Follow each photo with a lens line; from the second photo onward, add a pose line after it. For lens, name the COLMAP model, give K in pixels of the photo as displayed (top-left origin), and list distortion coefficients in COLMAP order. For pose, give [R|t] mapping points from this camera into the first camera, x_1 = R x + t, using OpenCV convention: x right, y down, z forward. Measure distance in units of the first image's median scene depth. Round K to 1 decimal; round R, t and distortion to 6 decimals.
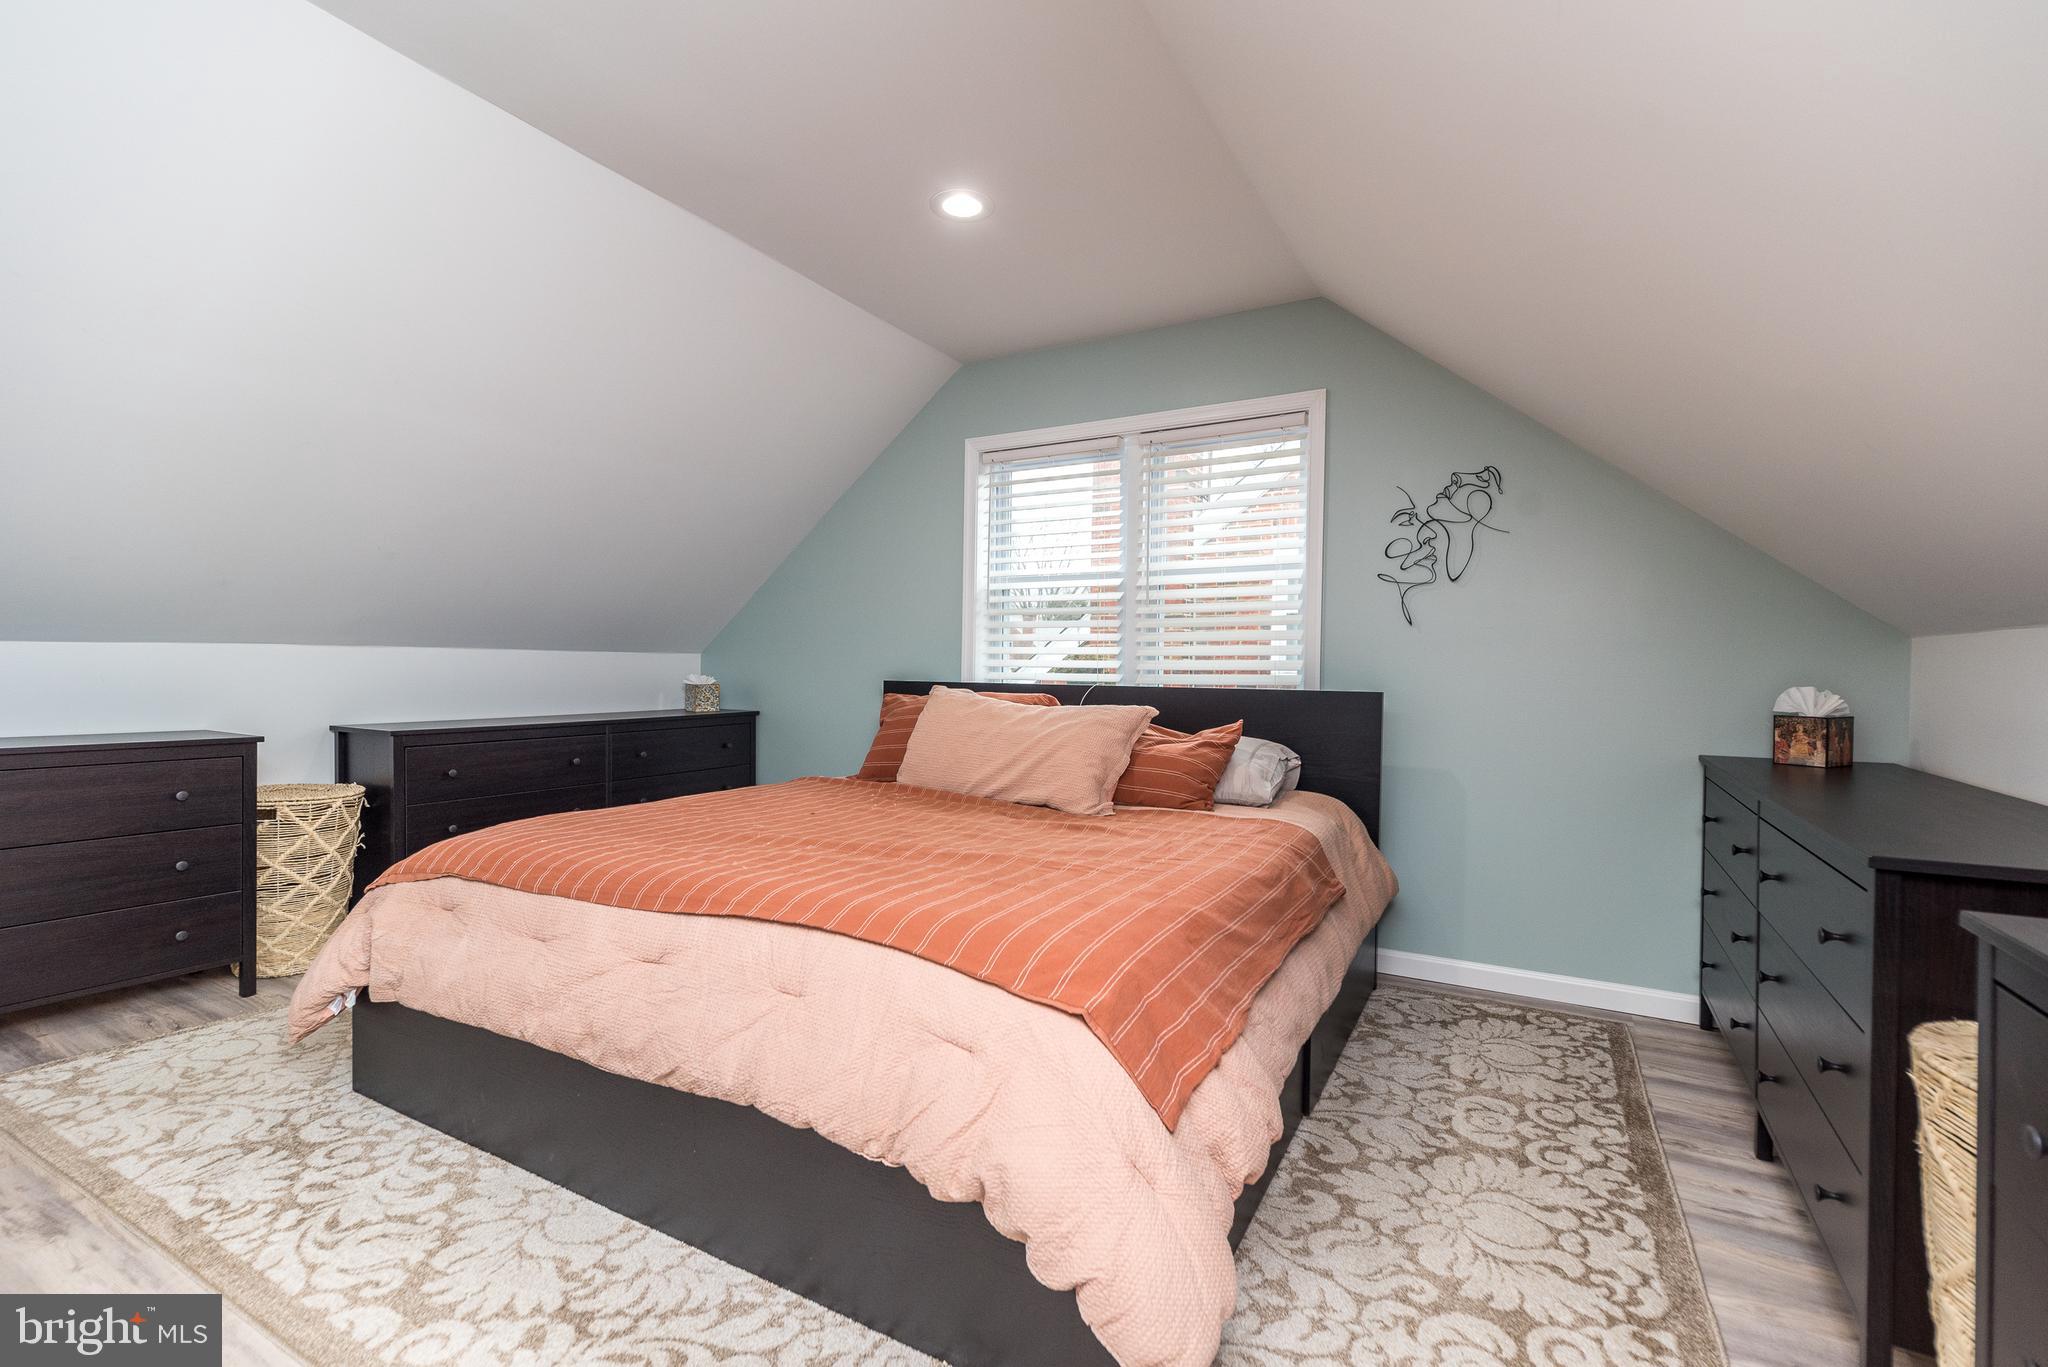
lens RADIAL K [[892.7, 0, 1034.5], [0, 892.7, 690.8], [0, 0, 1]] dist [0.003736, 0.001150]
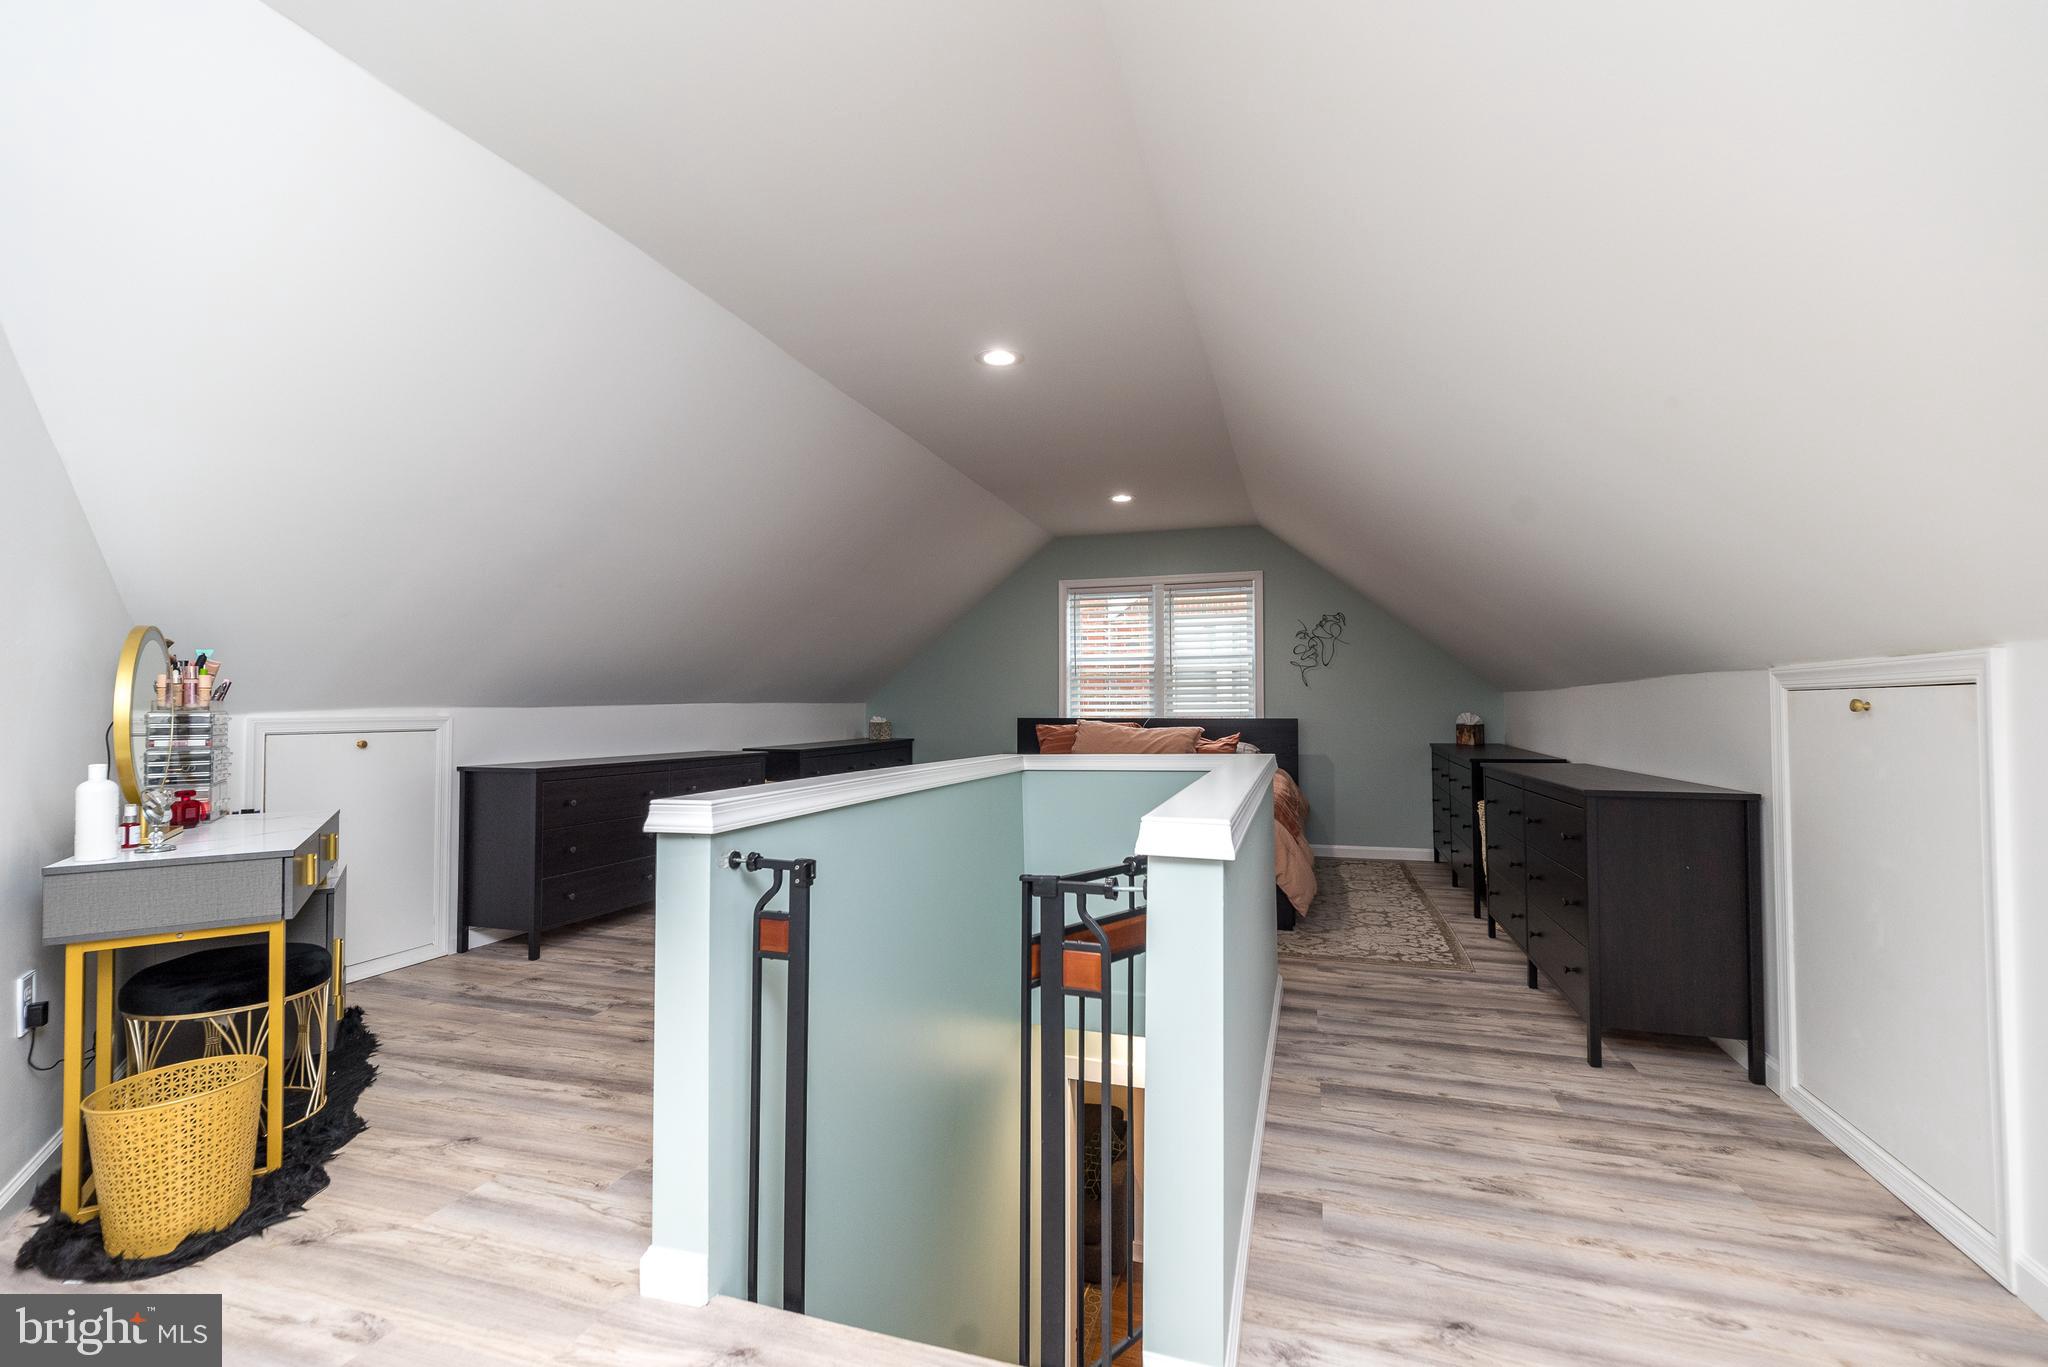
lens RADIAL K [[892.7, 0, 1009.2], [0, 892.7, 692.6], [0, 0, 1]] dist [0.003736, 0.001150]
pose [[0.980641, -0.012822, 0.195394, -0.710225], [0.019625, 0.999265, -0.032917, -0.003350], [-0.194828, 0.036114, 0.980172, -0.969712]]
